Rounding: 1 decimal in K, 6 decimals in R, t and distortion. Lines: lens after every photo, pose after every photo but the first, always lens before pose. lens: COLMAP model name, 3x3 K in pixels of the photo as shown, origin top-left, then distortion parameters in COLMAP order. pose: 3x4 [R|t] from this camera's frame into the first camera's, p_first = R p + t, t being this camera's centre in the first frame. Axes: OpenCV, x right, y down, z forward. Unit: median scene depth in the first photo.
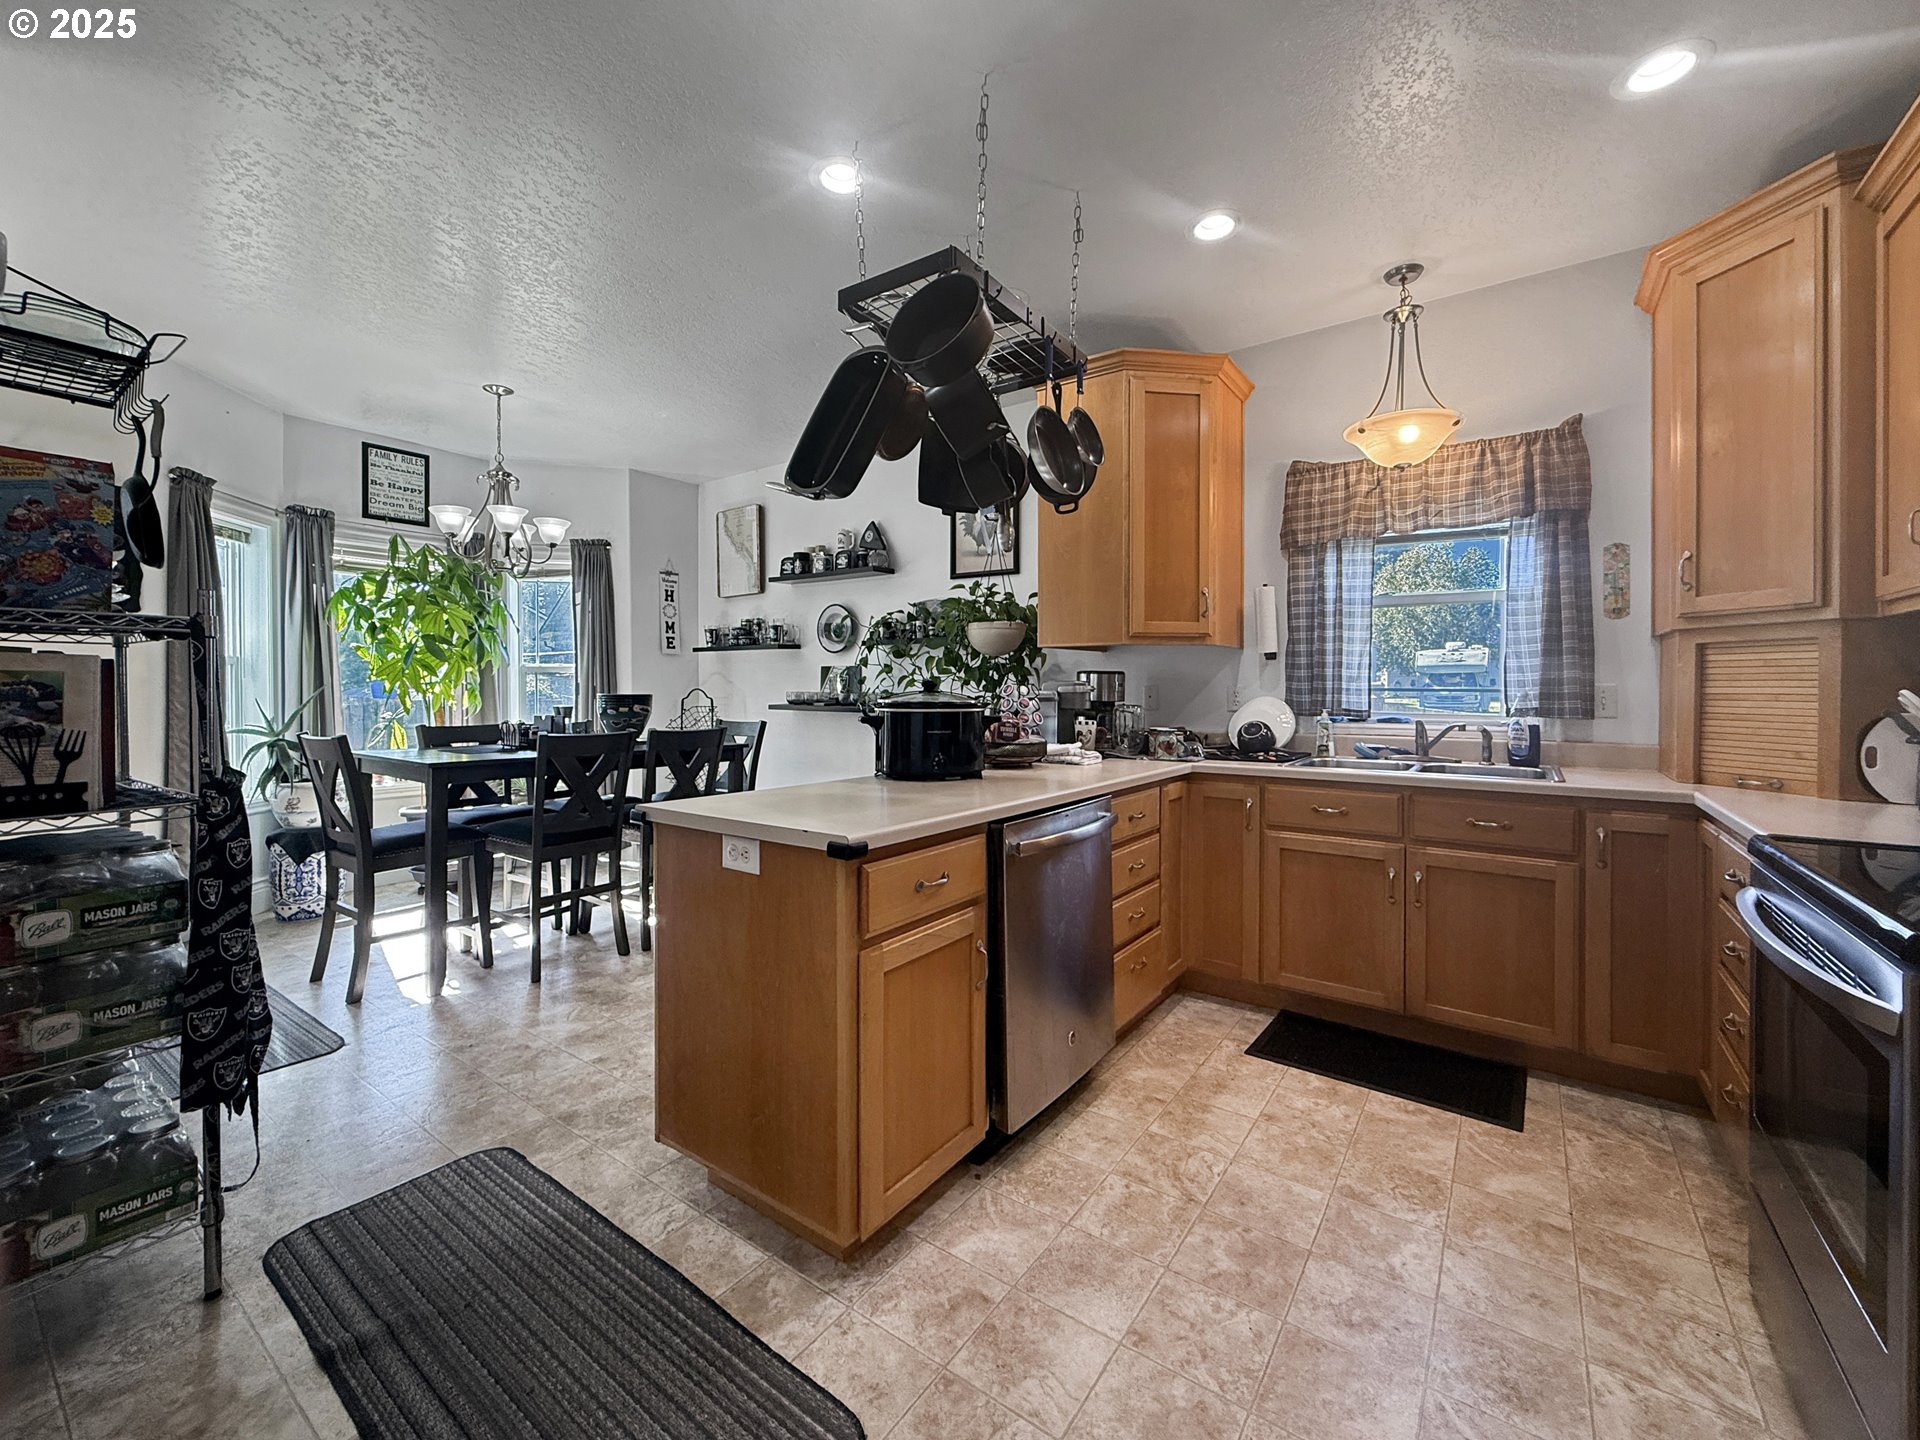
lens RADIAL K [[775.2, 0, 955.8], [0, 775.2, 713.4], [0, 0, 1]] dist [-0.000820, 0.000054]
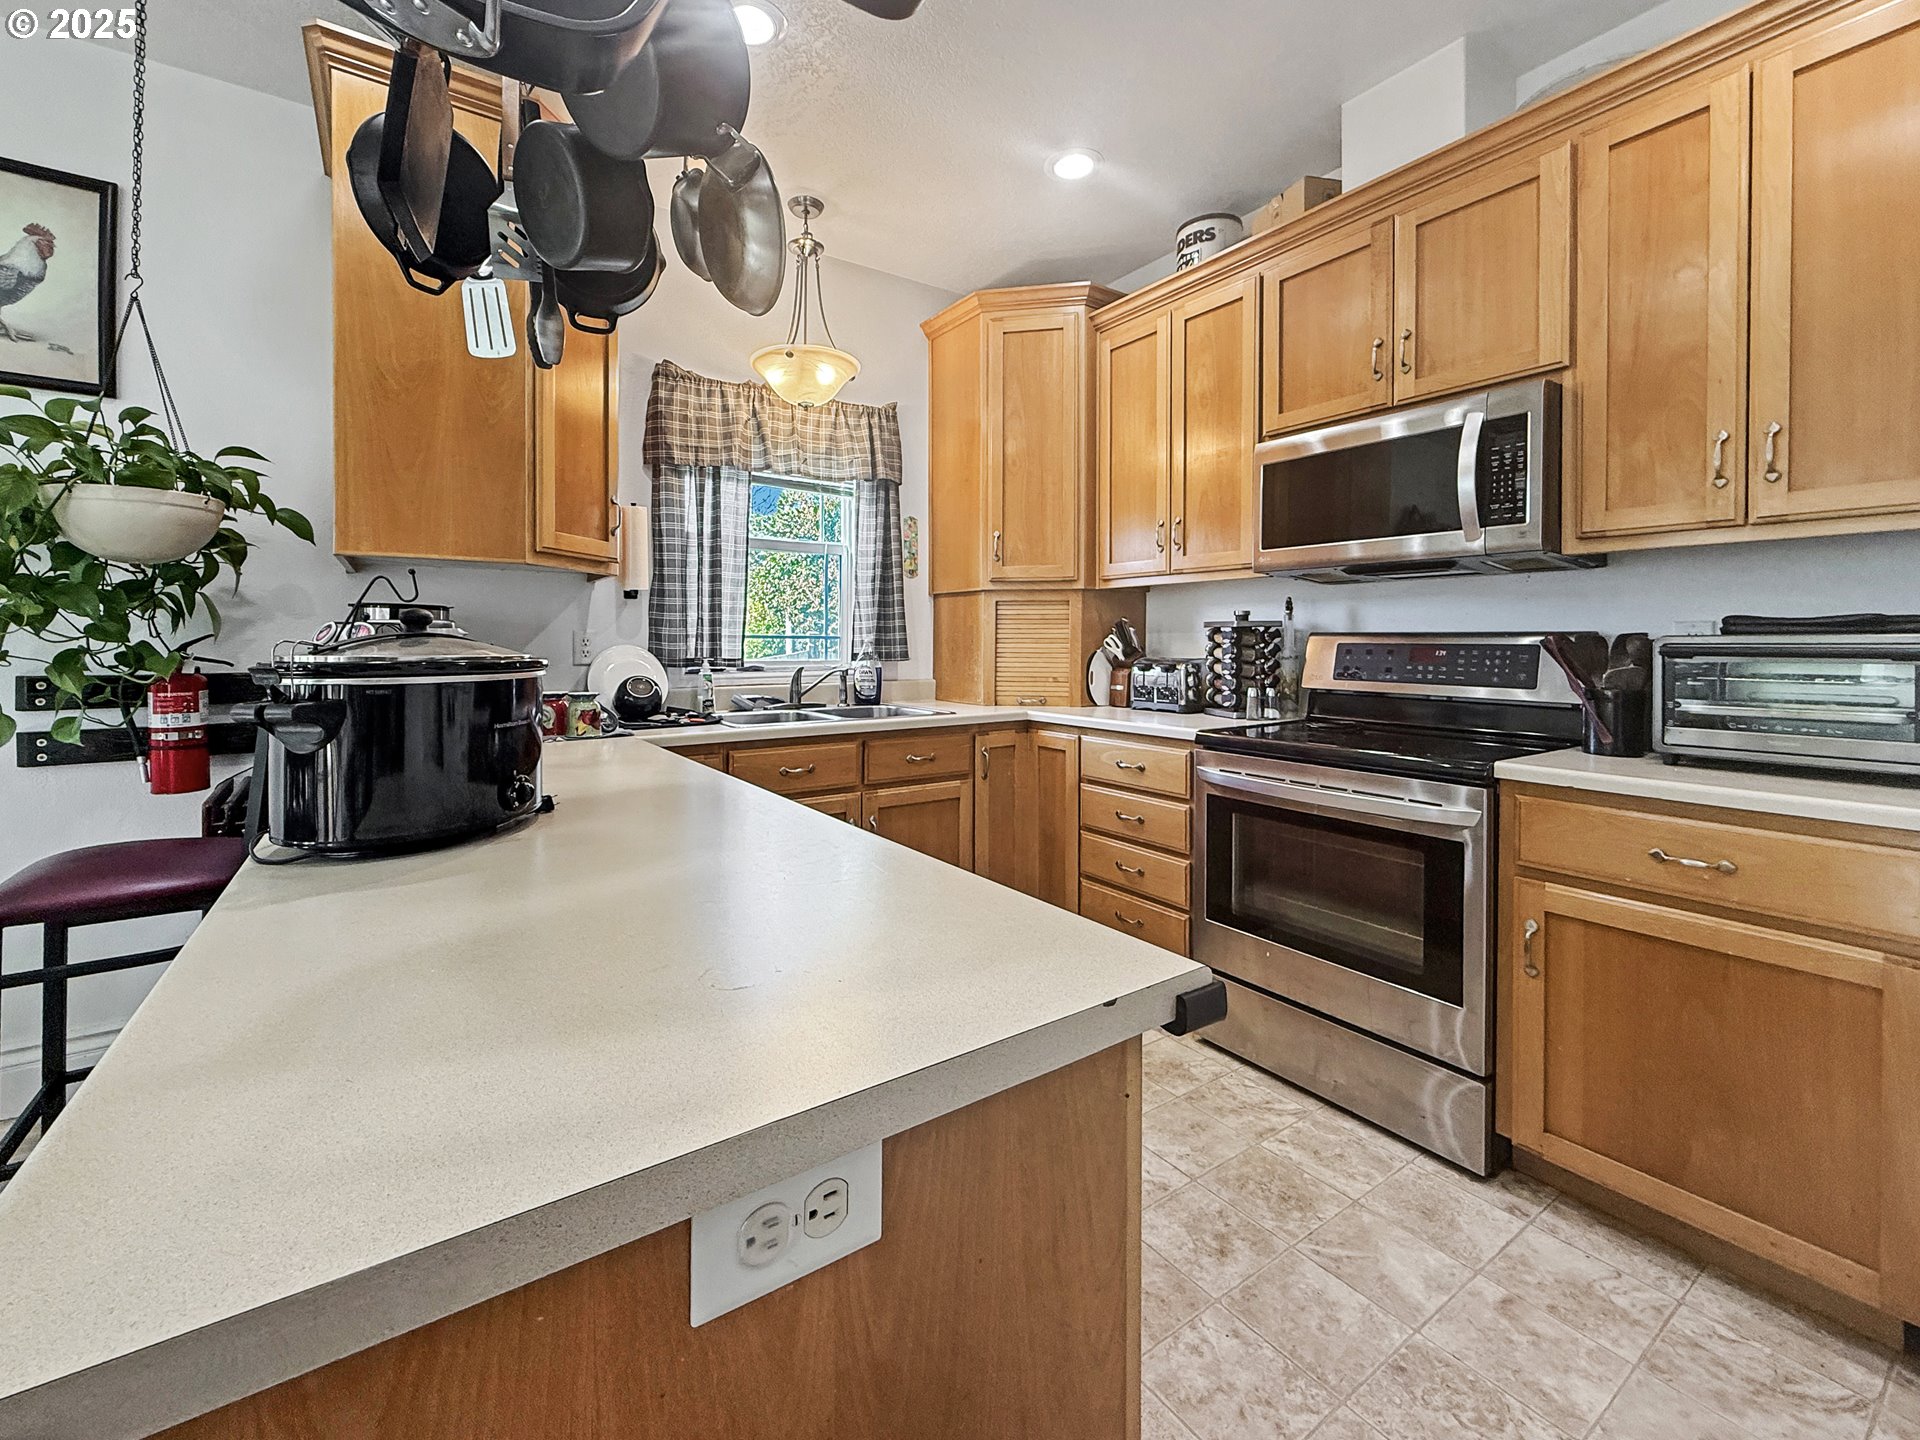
lens RADIAL K [[796.6, 0, 949.1], [0, 796.6, 656.0], [0, 0, 1]] dist [-0.001855, -0.000029]
pose [[0.345156, -0.020999, 0.938310, -0.287809], [0.033415, 0.999391, 0.010075, -0.009105], [-0.937950, 0.027876, 0.345647, 0.472758]]
